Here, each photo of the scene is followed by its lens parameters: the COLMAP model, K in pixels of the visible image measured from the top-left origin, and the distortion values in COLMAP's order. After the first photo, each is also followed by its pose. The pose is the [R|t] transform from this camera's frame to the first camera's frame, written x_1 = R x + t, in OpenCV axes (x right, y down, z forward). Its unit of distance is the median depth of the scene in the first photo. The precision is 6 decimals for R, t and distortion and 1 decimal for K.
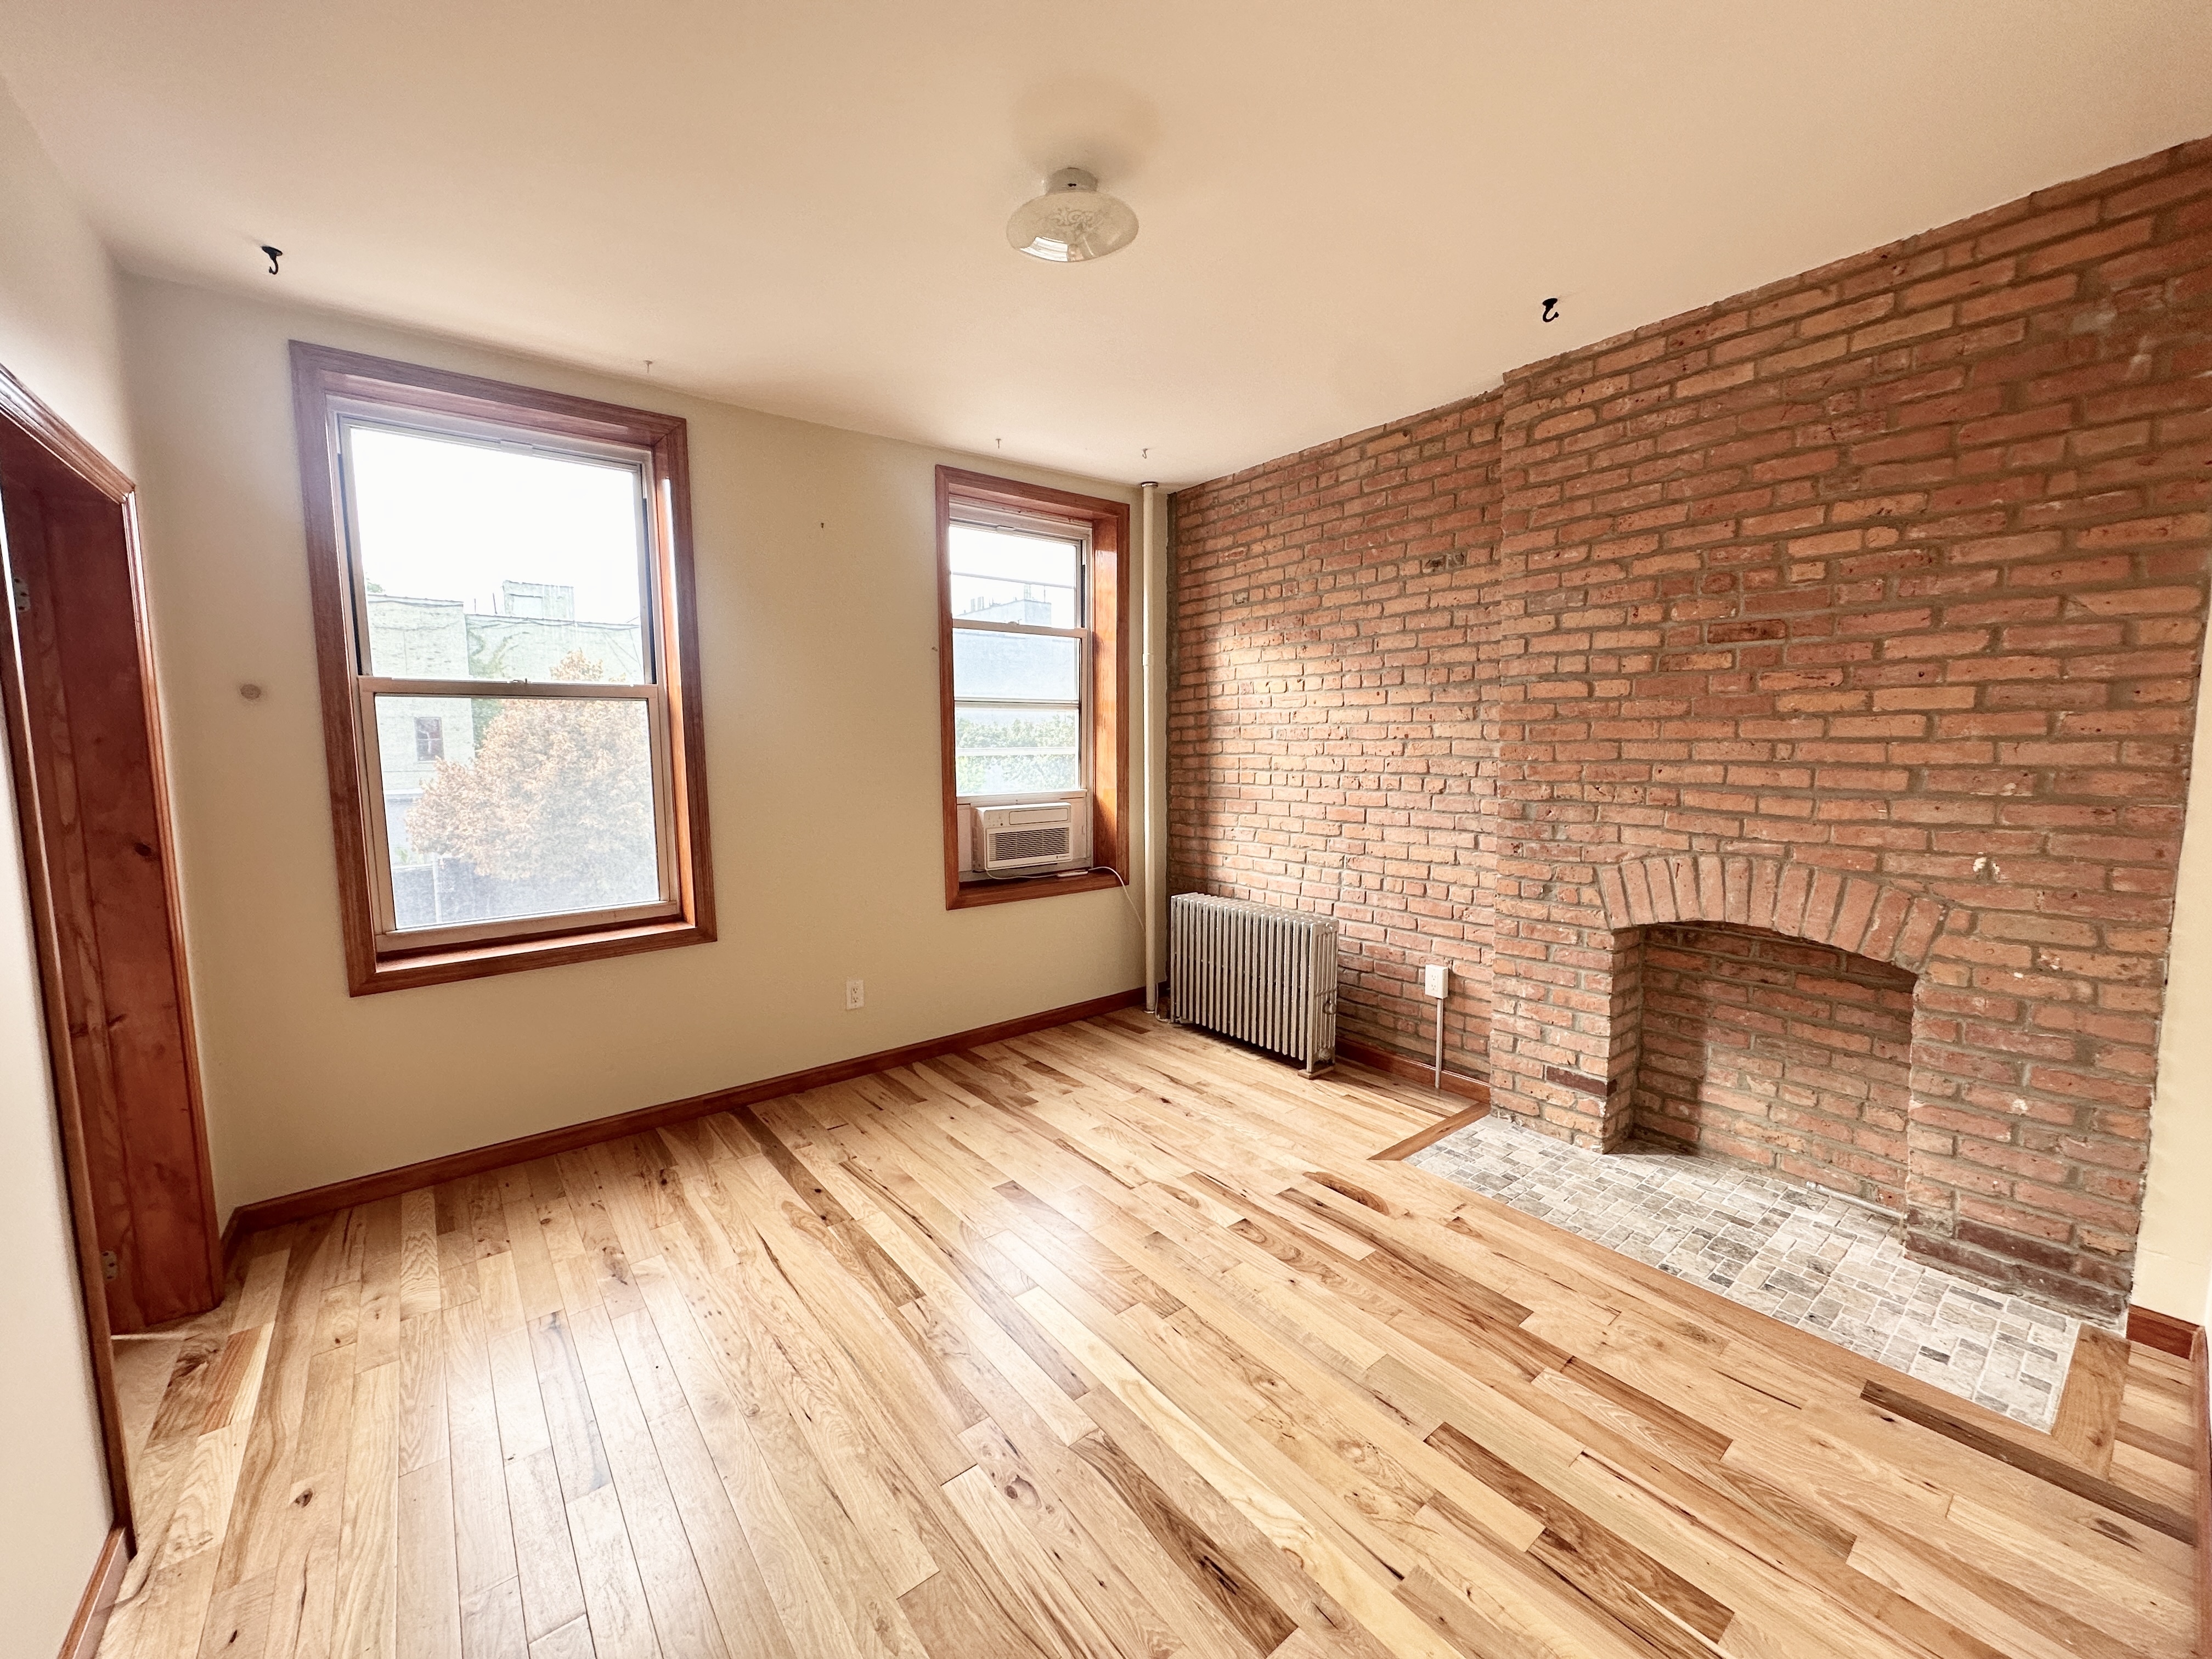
lens RADIAL K [[876.4, 0, 1106.6], [0, 876.4, 829.9], [0, 0, 1]] dist [-0.000530, -0.000165]
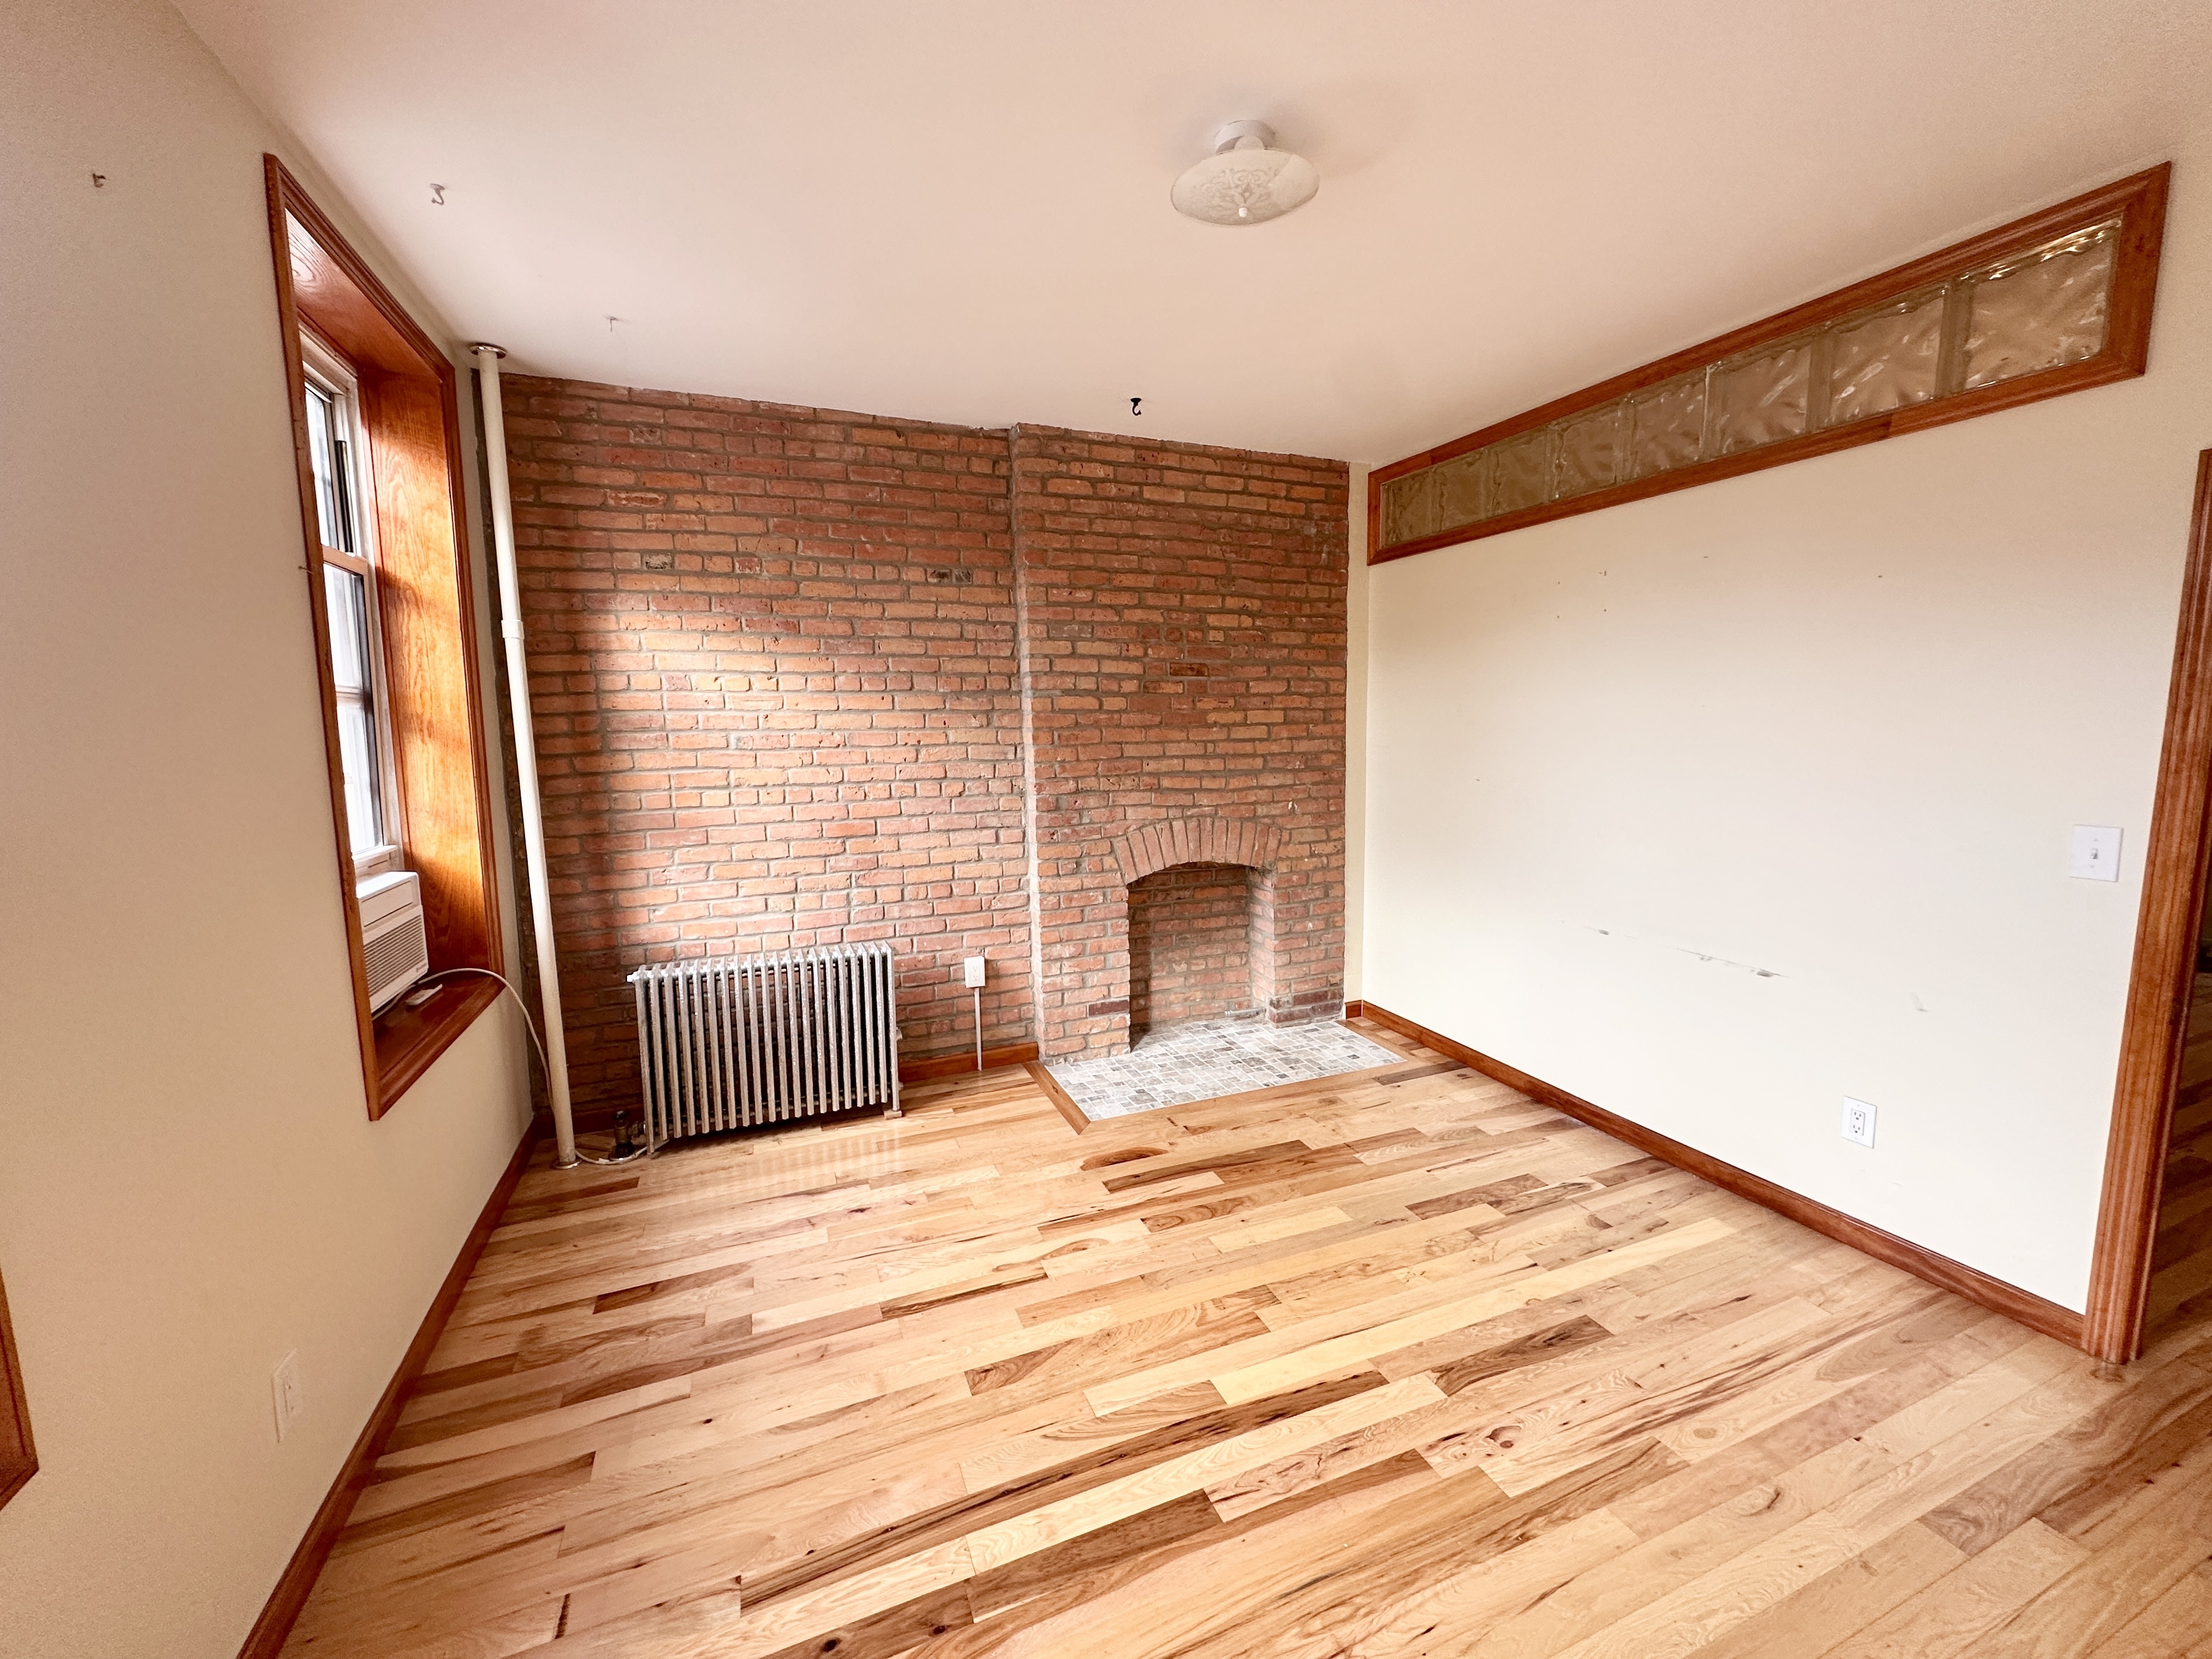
lens RADIAL K [[876.4, 0, 1107.2], [0, 876.4, 830.9], [0, 0, 1]] dist [-0.000530, -0.000165]
pose [[0.282655, -0.113282, 0.952509, -0.693379], [0.111885, 0.990117, 0.084553, -0.083404], [-0.952674, 0.082673, 0.292536, 0.632190]]
